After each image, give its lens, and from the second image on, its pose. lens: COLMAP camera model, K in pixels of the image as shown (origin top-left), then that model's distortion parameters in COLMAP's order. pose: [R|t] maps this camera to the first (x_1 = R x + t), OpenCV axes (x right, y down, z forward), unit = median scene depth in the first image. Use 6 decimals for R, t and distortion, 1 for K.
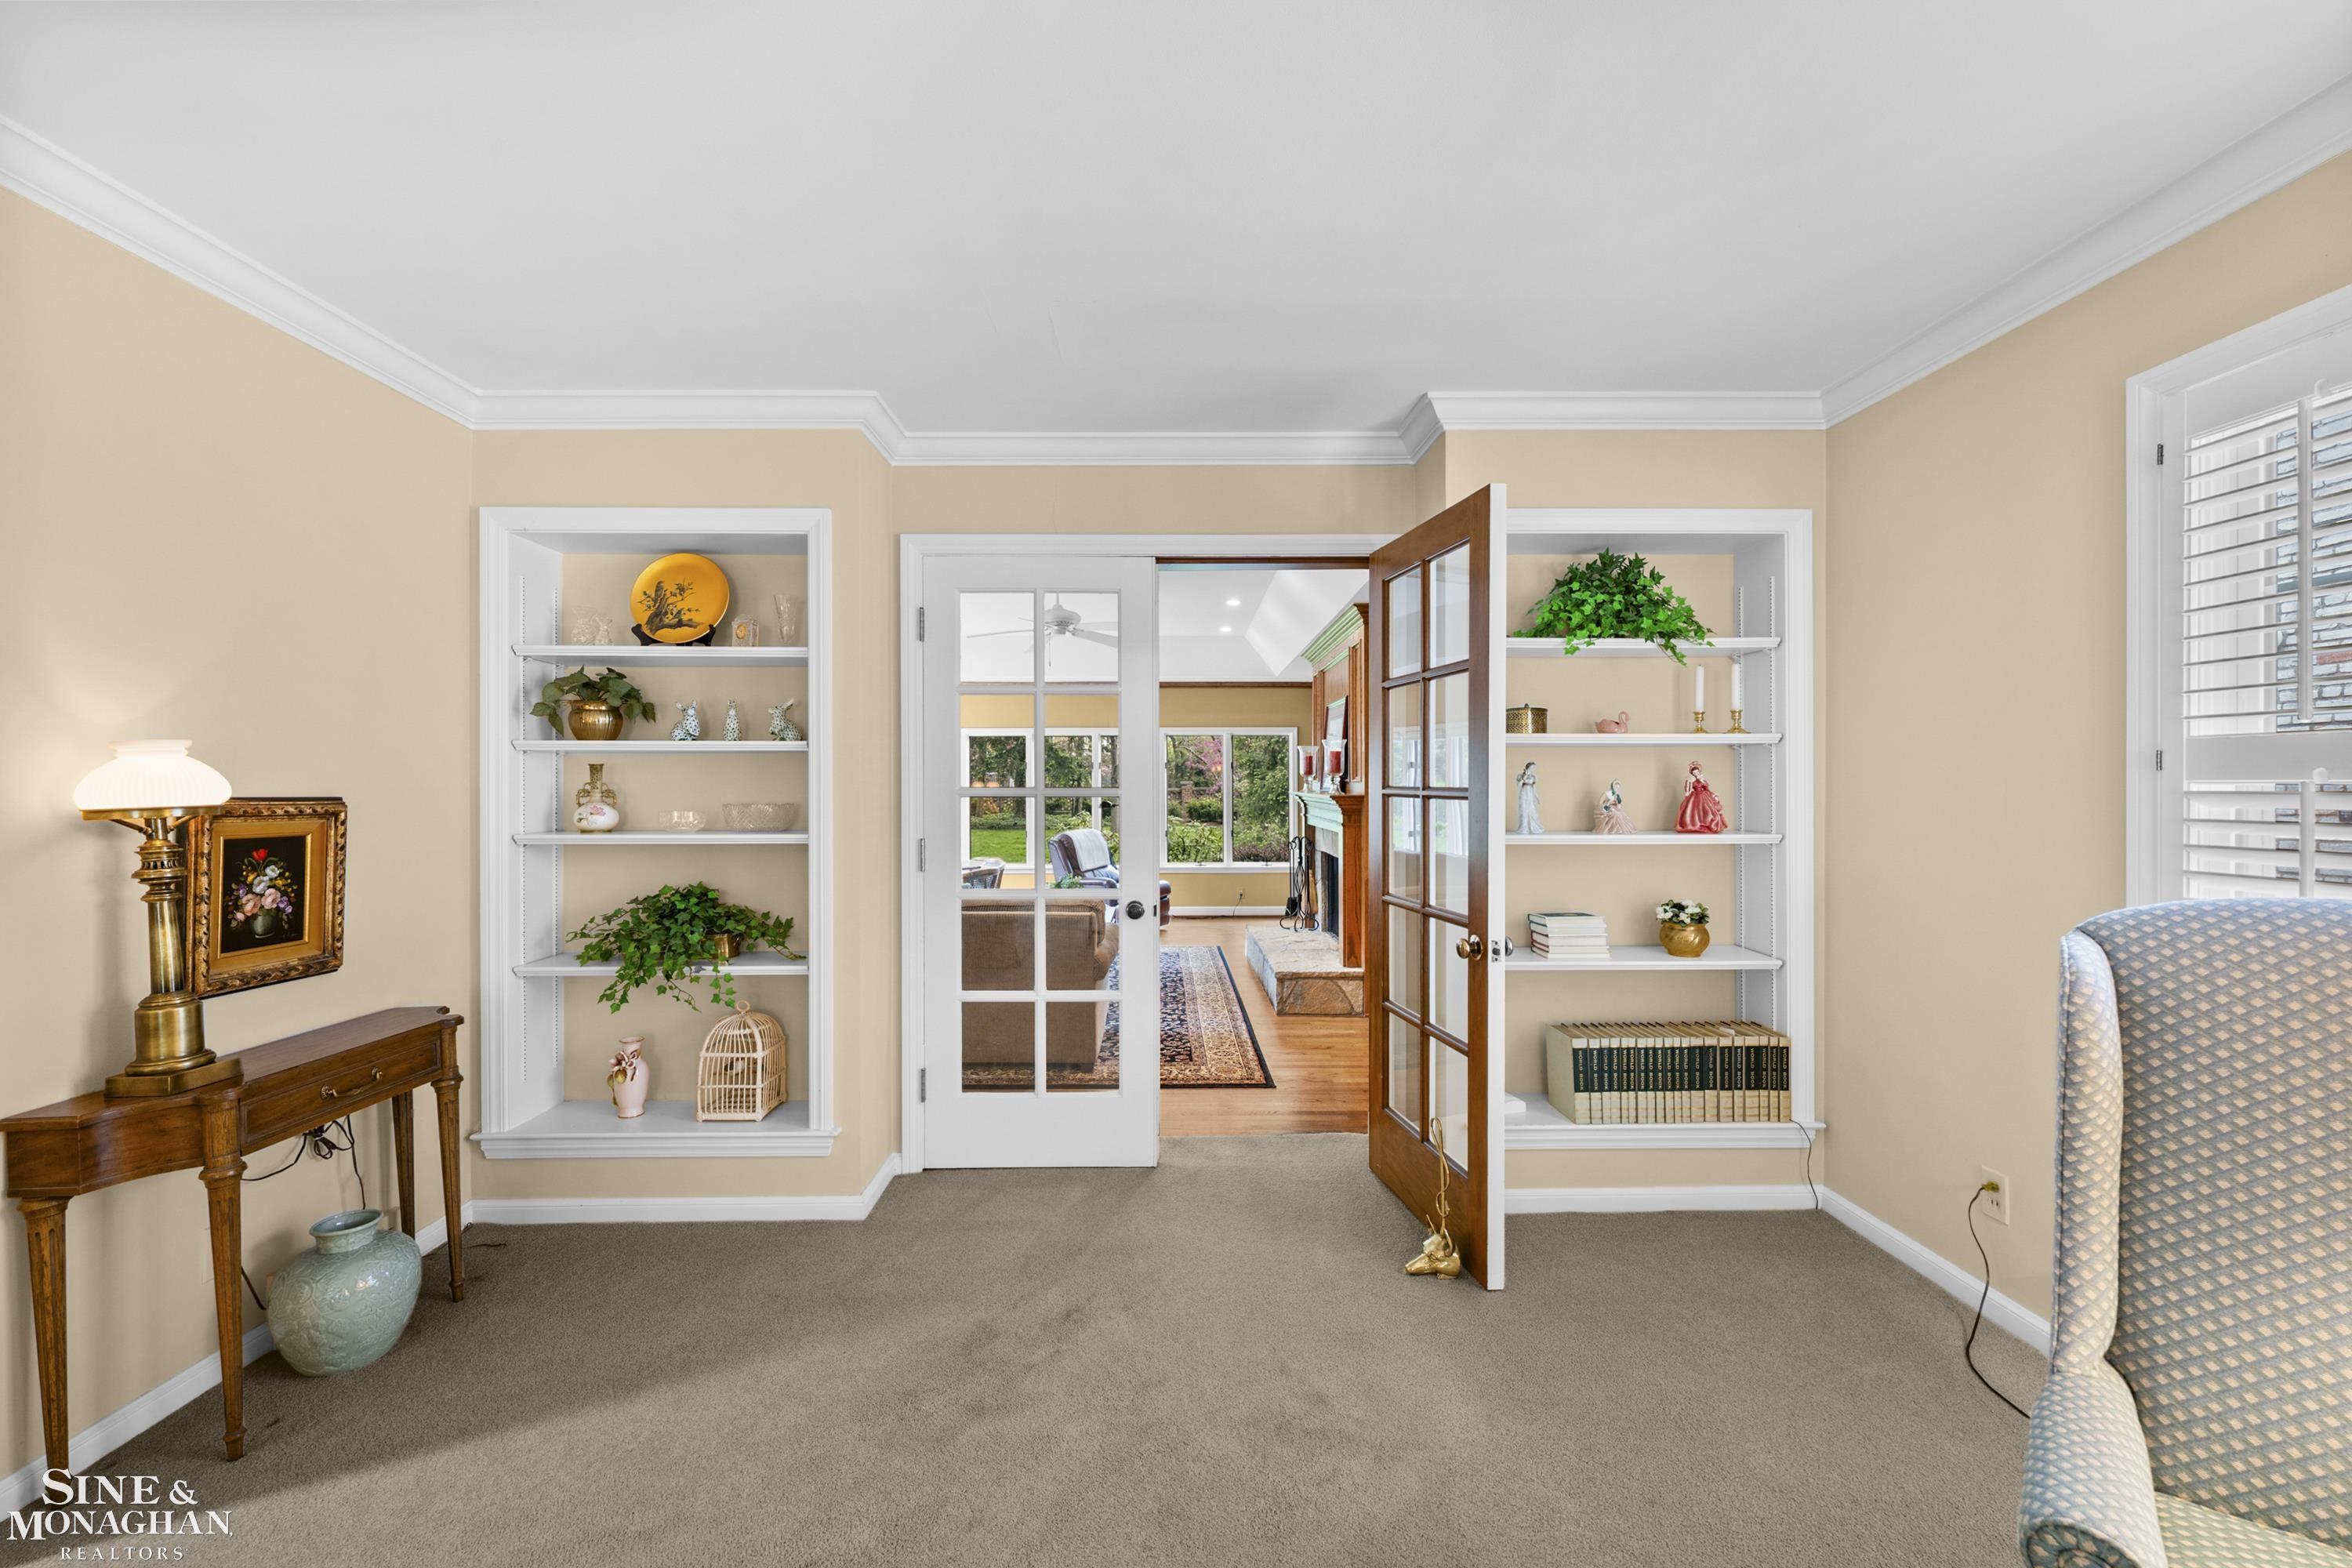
lens RADIAL K [[933.4, 0, 1184.6], [0, 933.4, 786.1], [0, 0, 1]] dist [0.000133, -0.000038]
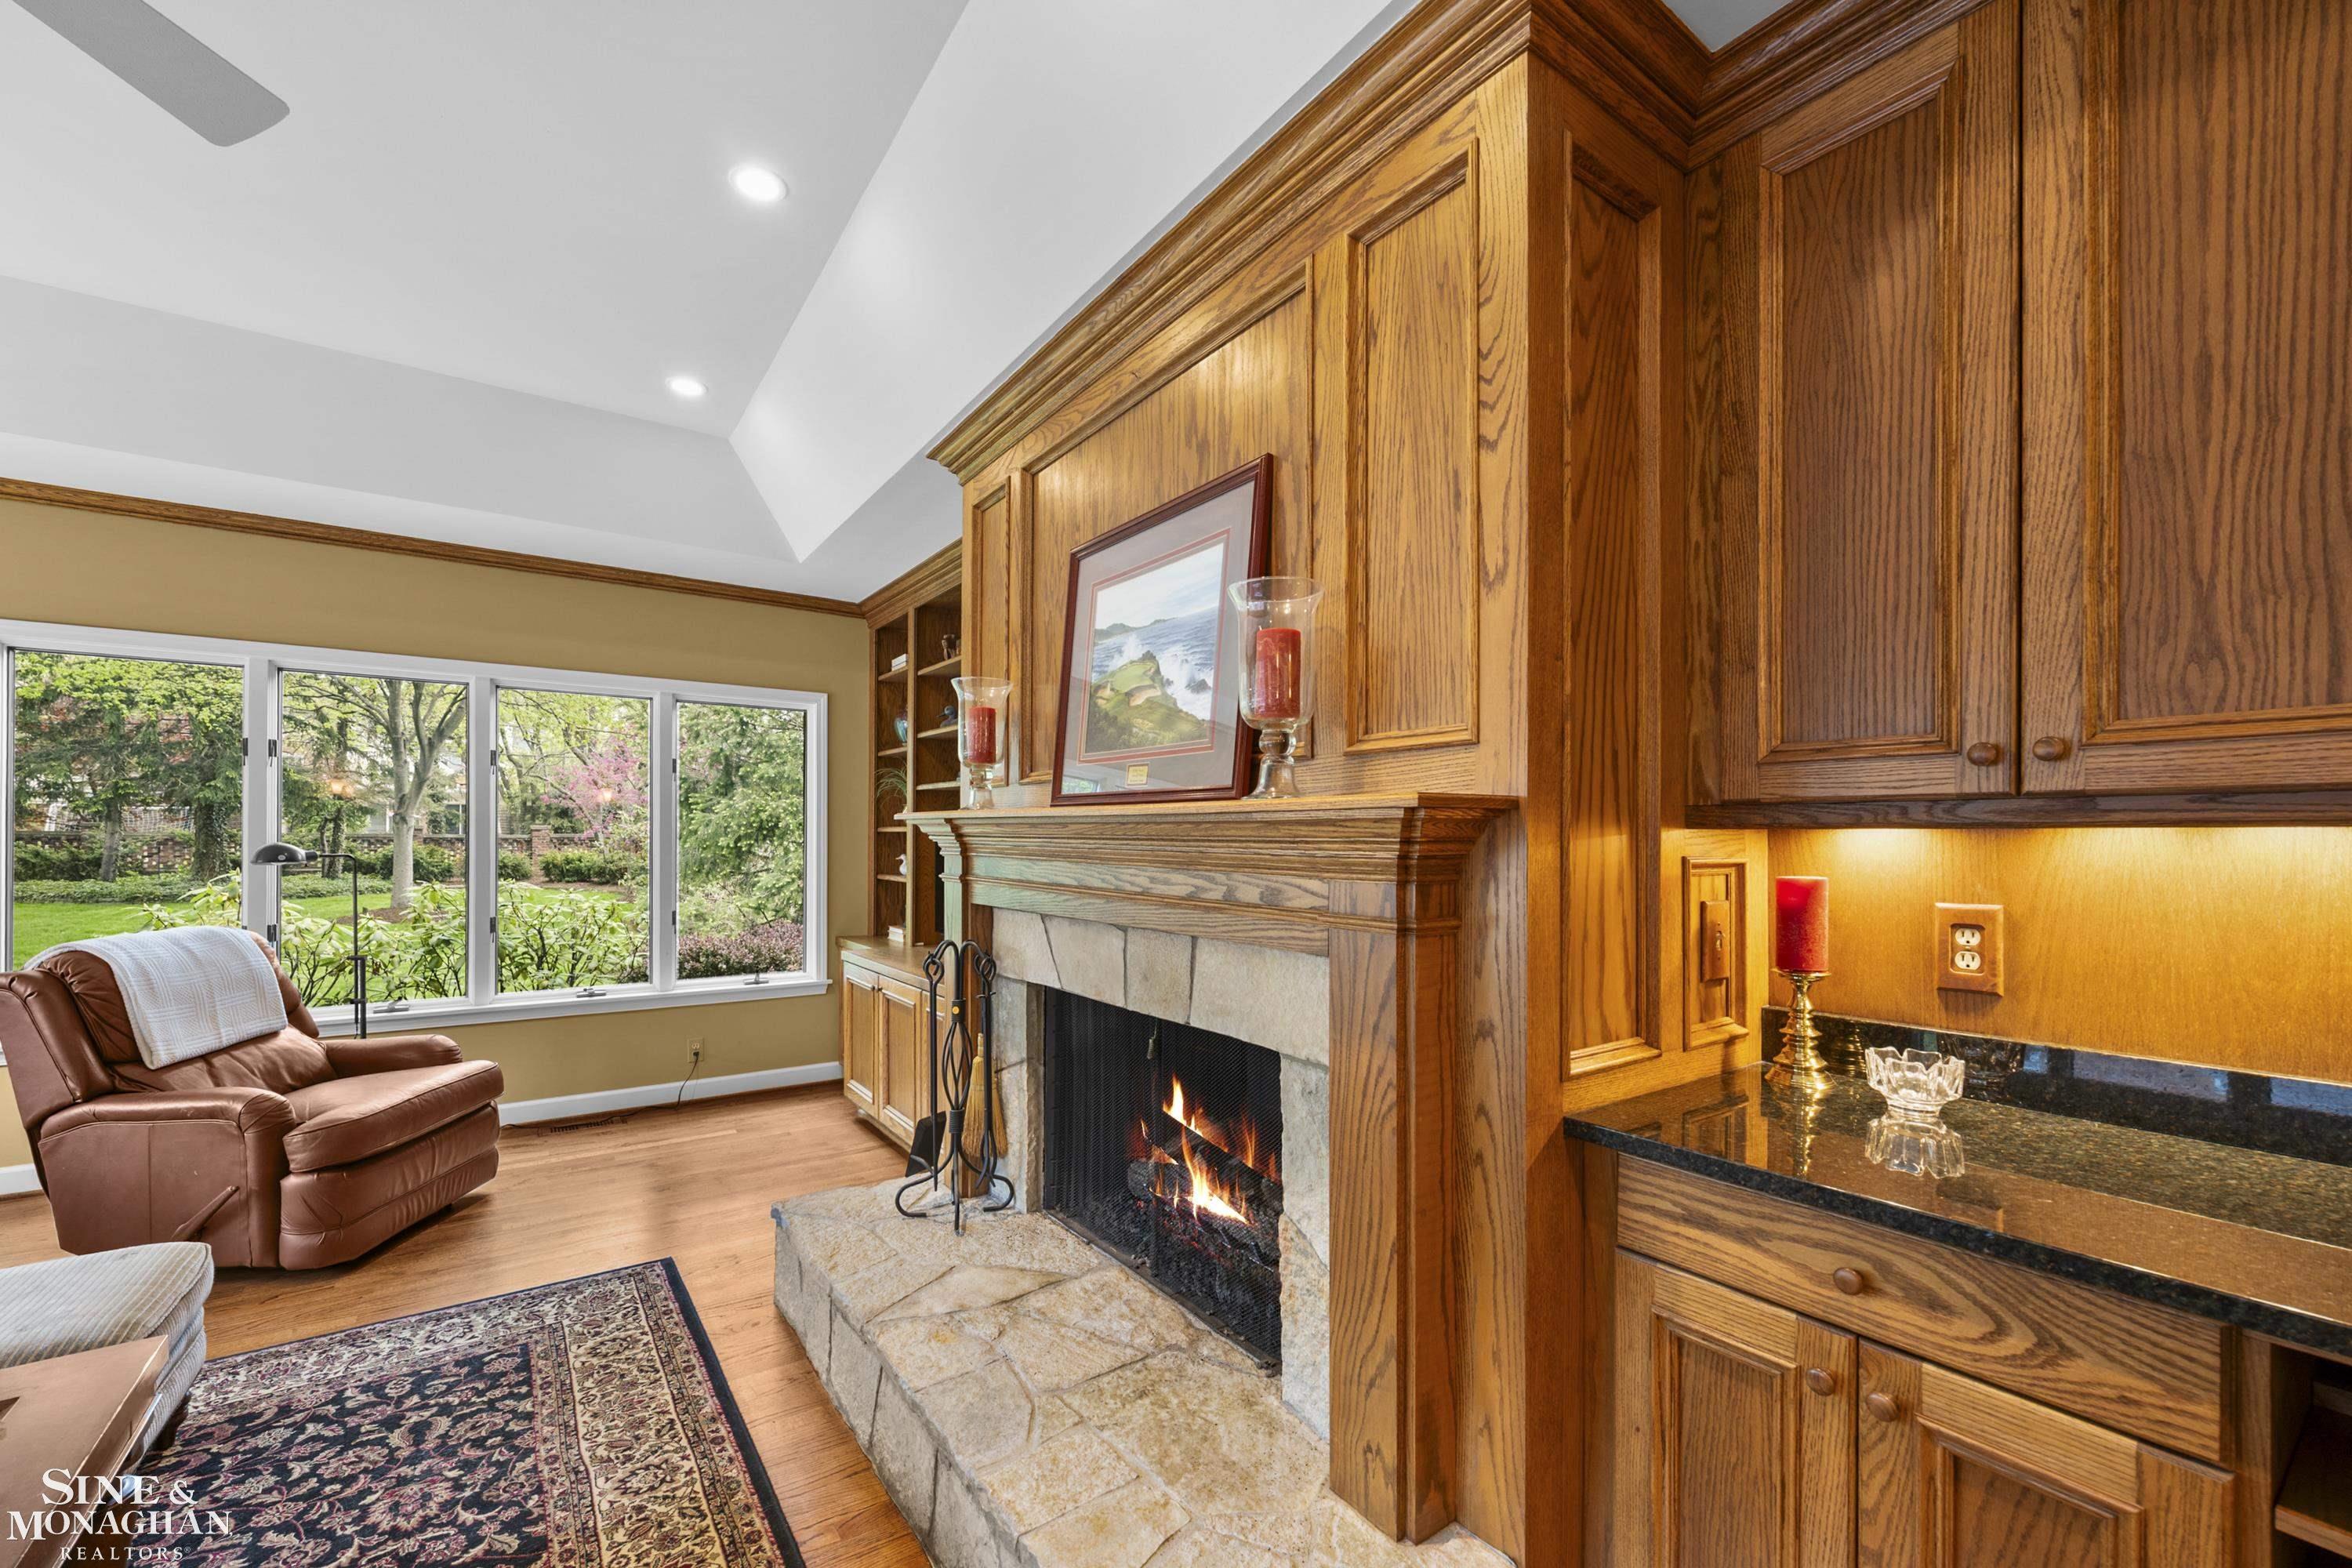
lens RADIAL K [[933.4, 0, 1184.6], [0, 933.4, 786.1], [0, 0, 1]] dist [0.000133, -0.000038]
pose [[0.819893, 0.036976, 0.571321, -0.008269], [-0.004428, 0.998292, -0.058254, 0.012563], [-0.572499, 0.045232, 0.818657, 0.481049]]
